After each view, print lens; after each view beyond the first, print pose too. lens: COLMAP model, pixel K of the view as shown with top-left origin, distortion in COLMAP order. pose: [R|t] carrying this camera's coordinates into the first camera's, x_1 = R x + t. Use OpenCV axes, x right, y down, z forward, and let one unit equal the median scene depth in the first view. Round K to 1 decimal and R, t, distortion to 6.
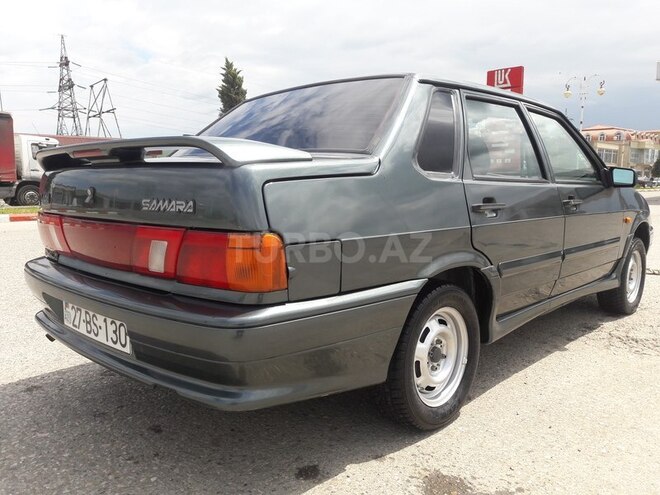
lens RADIAL K [[531.9, 0, 334.4], [0, 531.9, 240.6], [0, 0, 1]] dist [0.024896, -0.029374]
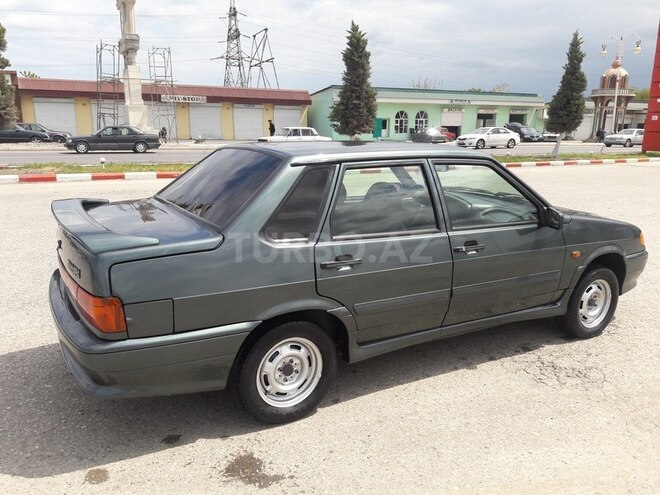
lens RADIAL K [[531.9, 0, 332.7], [0, 531.9, 233.8], [0, 0, 1]] dist [0.024896, -0.029374]
pose [[0.960891, 0.070319, -0.267849, 0.410979], [-0.047420, 0.994718, 0.091031, -0.169091], [0.272836, -0.074770, 0.959151, -0.161228]]
